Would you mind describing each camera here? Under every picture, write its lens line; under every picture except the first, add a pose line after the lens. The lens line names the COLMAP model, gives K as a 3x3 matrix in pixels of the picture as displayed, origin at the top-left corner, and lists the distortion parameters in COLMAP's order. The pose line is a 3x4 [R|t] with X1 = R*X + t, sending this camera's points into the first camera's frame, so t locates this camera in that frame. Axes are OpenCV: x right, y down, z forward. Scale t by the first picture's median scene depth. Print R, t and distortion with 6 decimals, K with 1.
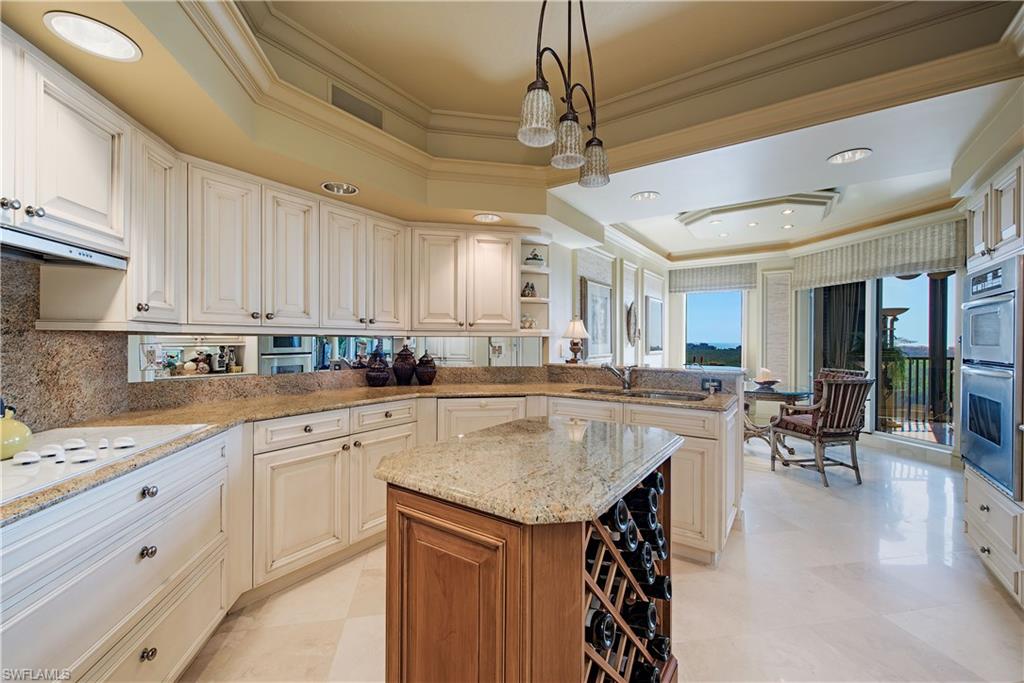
lens RADIAL K [[422.2, 0, 507.8], [0, 422.2, 342.9], [0, 0, 1]] dist [-0.000185, 0.000007]
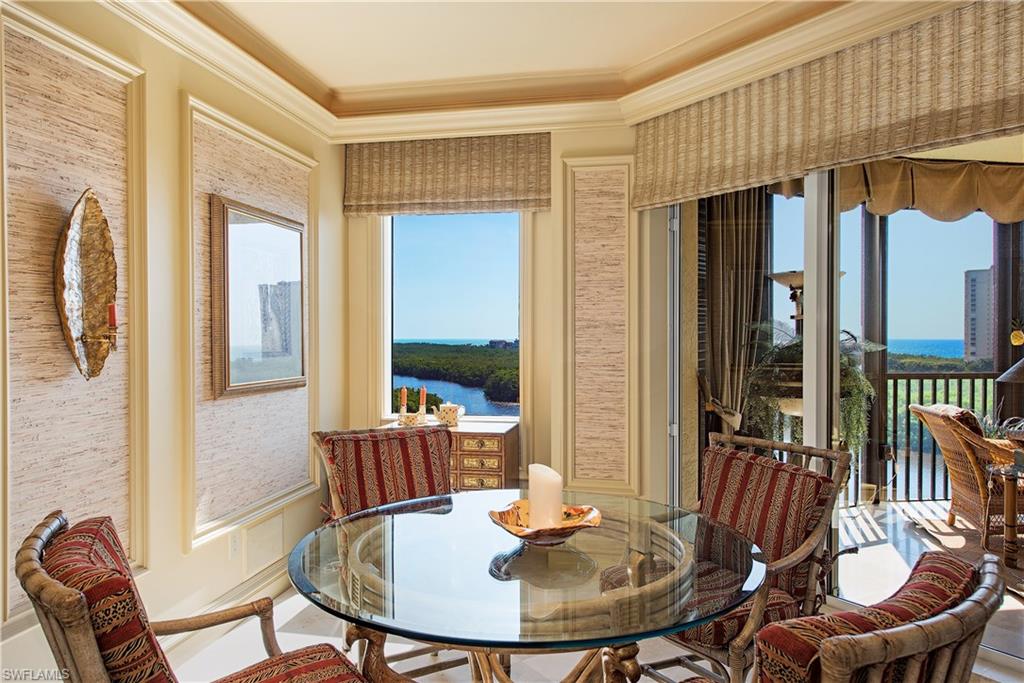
lens RADIAL K [[682.7, 0, 512.4], [0, 682.7, 340.3], [0, 0, 1]] dist [0.004586, -0.000404]
pose [[0.912229, -0.008178, 0.409600, 0.361409], [0.006624, 0.999964, 0.005212, -0.013898], [-0.409628, -0.002041, 0.912250, 0.540455]]
